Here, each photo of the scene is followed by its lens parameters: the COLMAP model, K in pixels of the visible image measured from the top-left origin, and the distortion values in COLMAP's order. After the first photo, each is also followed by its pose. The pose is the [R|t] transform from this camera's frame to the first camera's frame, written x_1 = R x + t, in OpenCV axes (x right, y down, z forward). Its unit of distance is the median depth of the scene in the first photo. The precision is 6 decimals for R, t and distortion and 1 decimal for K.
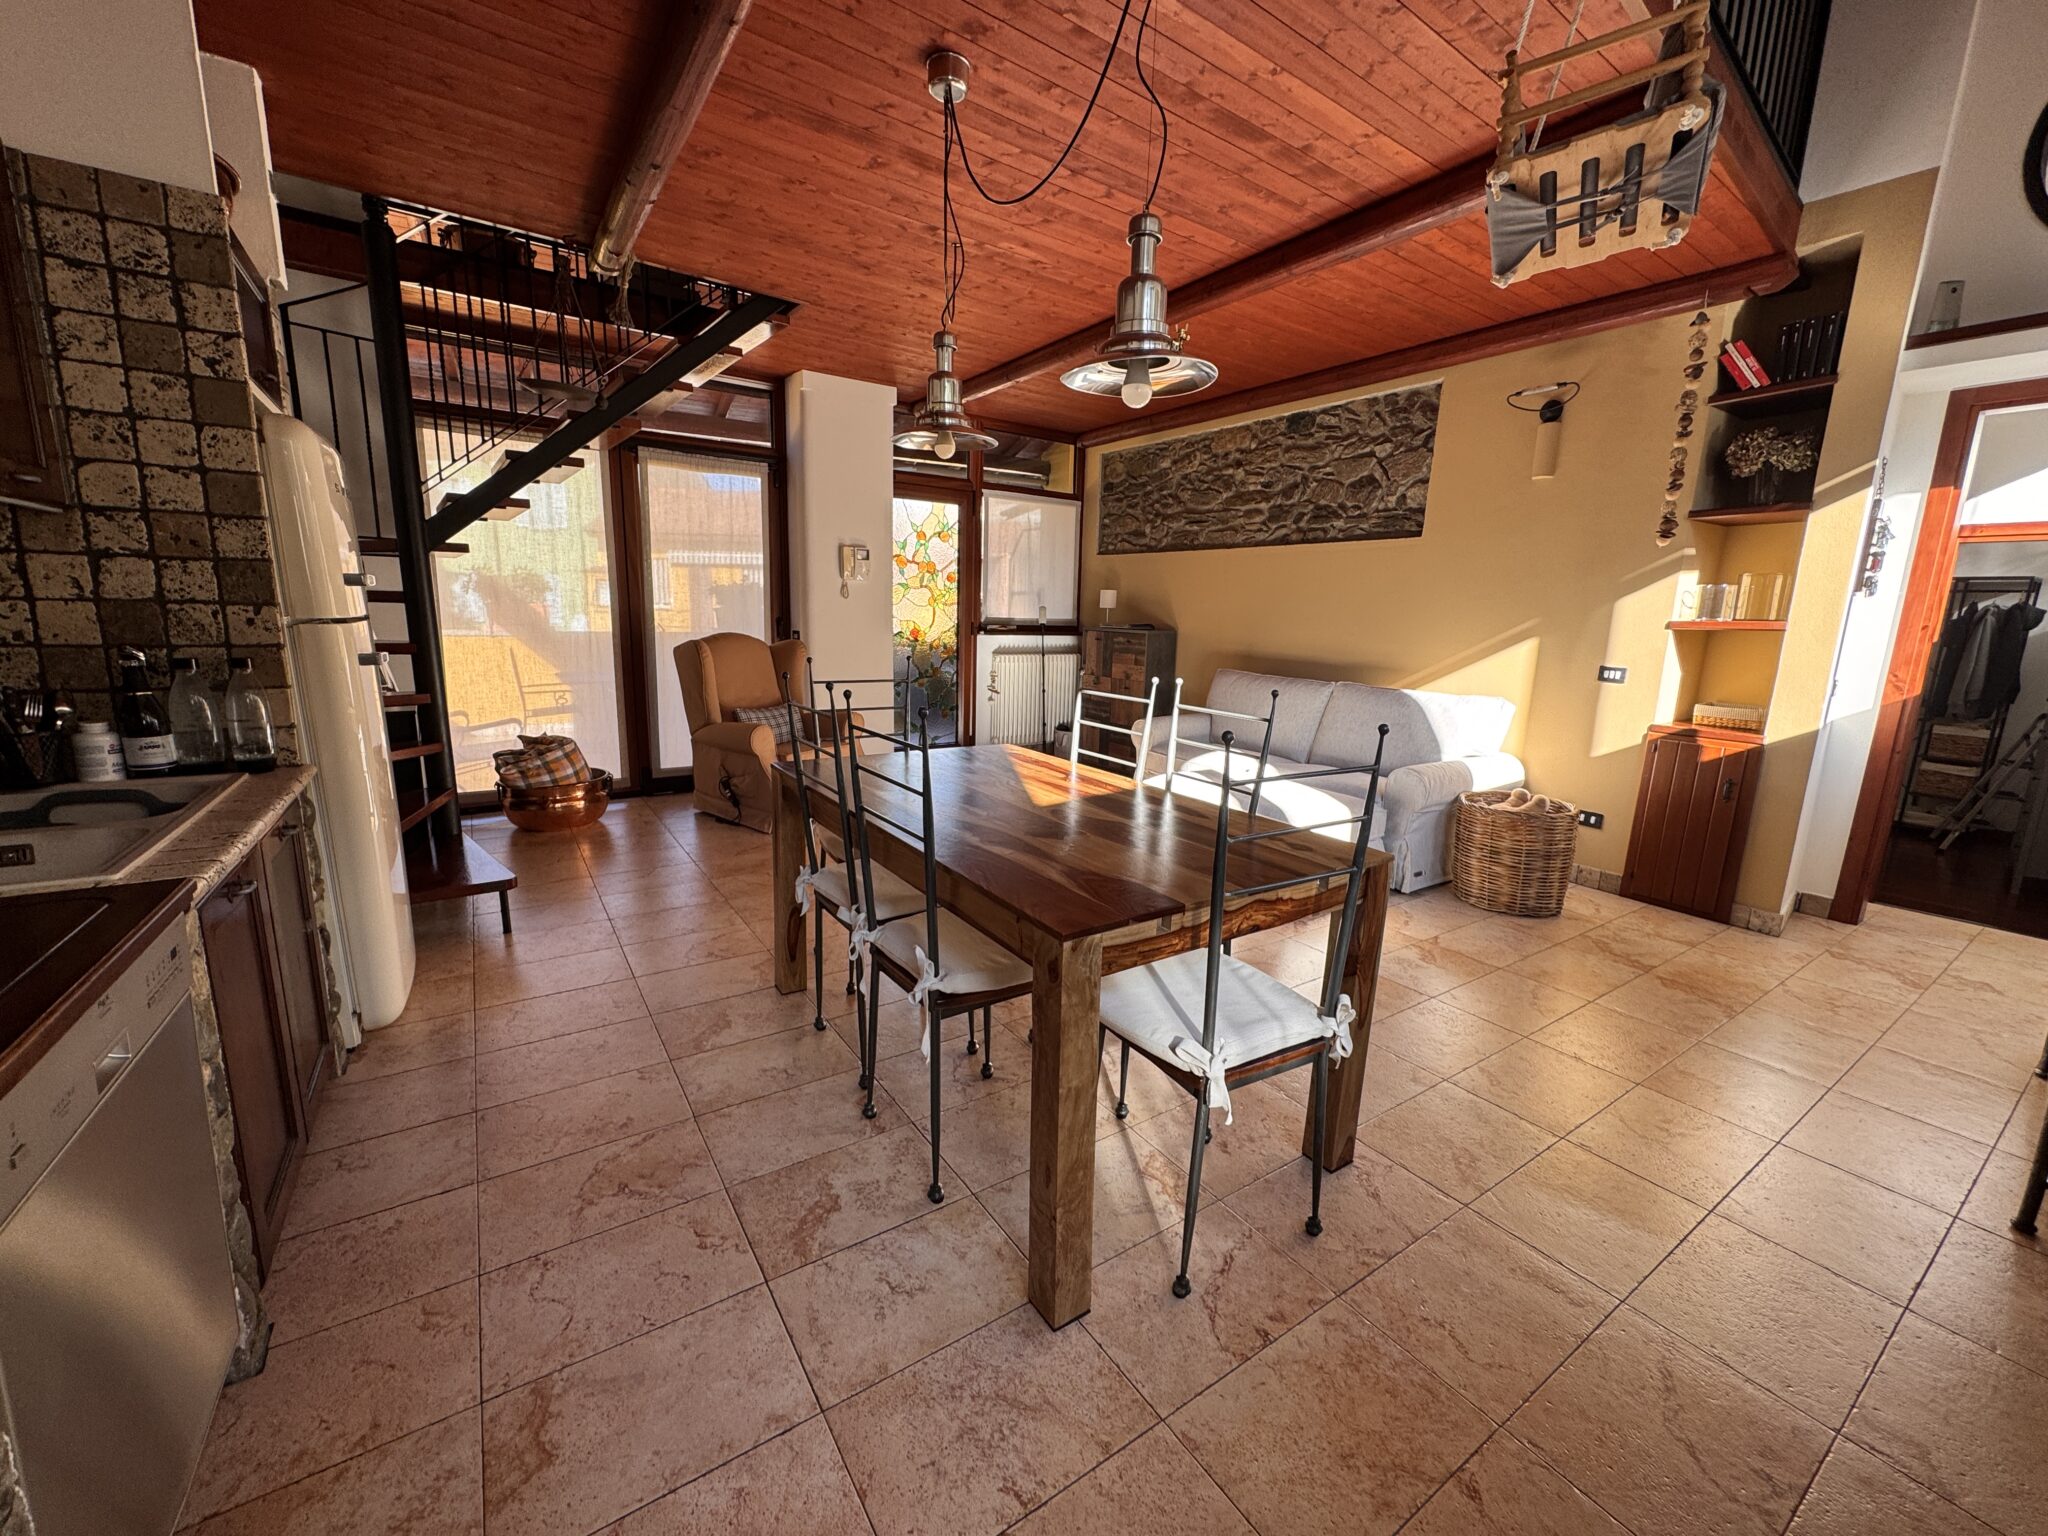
lens RADIAL K [[826.2, 0, 1025.3], [0, 826.2, 766.8], [0, 0, 1]] dist [0.000983, 0.000499]
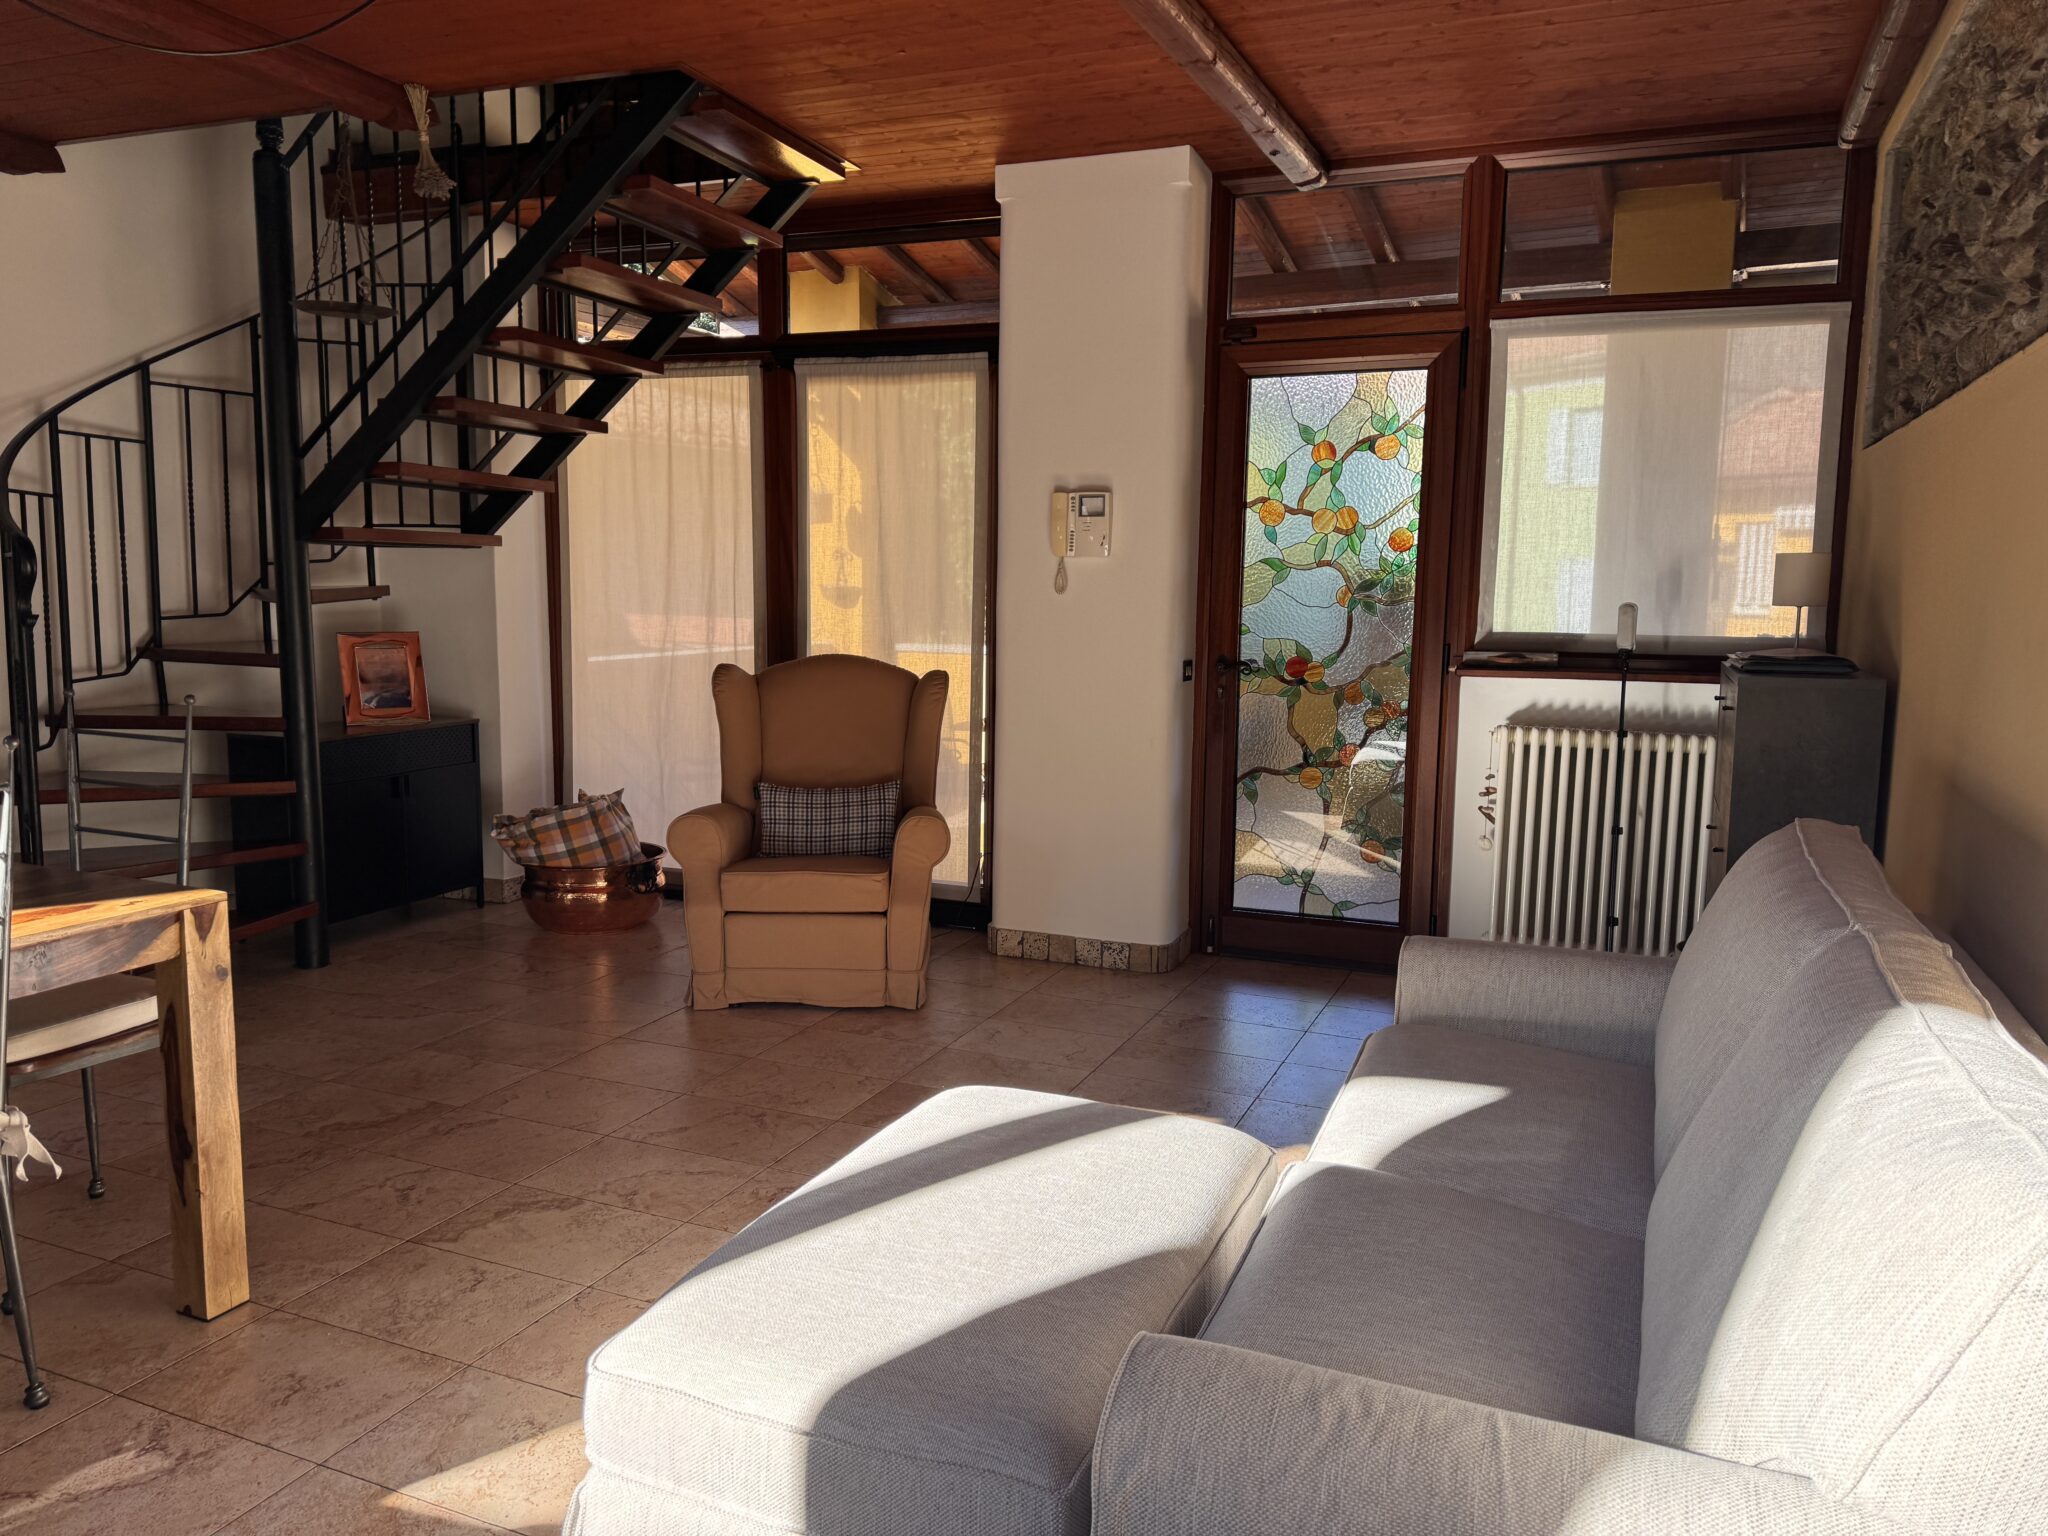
lens RADIAL K [[1445.9, 0, 1032.5], [0, 1445.9, 761.4], [0, 0, 1]] dist [0.084708, -0.101629]
pose [[0.545618, 0.078381, -0.834360, 0.705010], [-0.158213, 0.987347, -0.010708, -0.122480], [0.822964, 0.137850, 0.551115, 0.699873]]
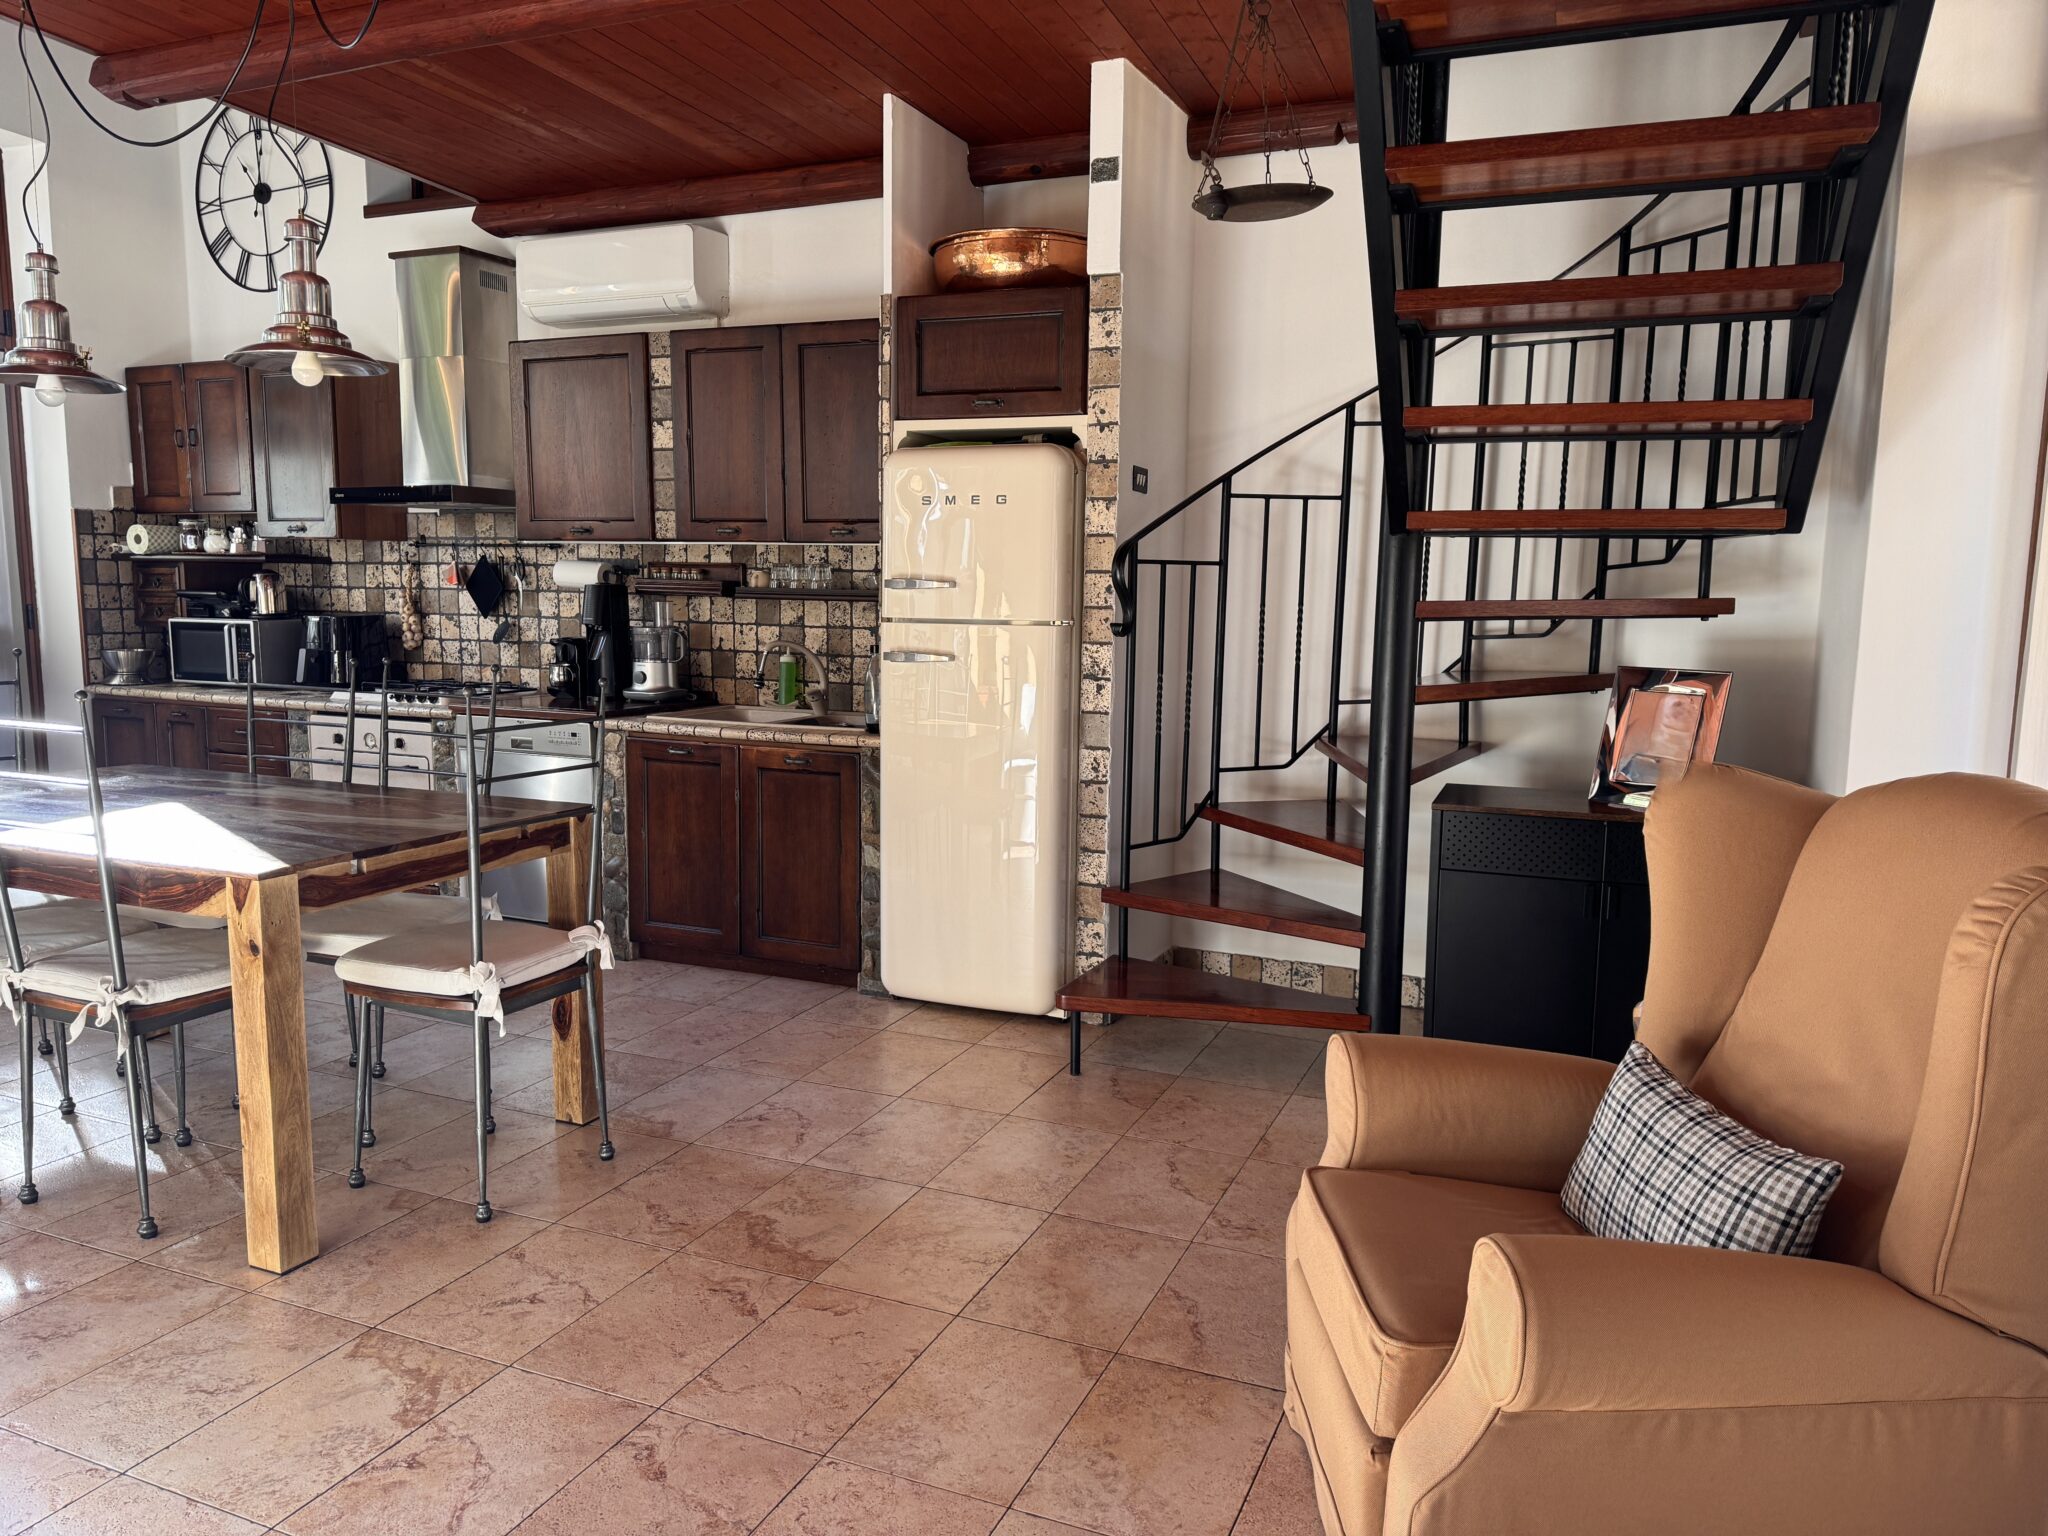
lens RADIAL K [[1445.9, 0, 1031.6], [0, 1445.9, 766.4], [0, 0, 1]] dist [0.084708, -0.101629]
pose [[-0.843859, 0.027665, -0.535851, 0.041376], [-0.143205, 0.950832, 0.274610, -0.290538], [0.517101, 0.308469, -0.798407, 1.454836]]
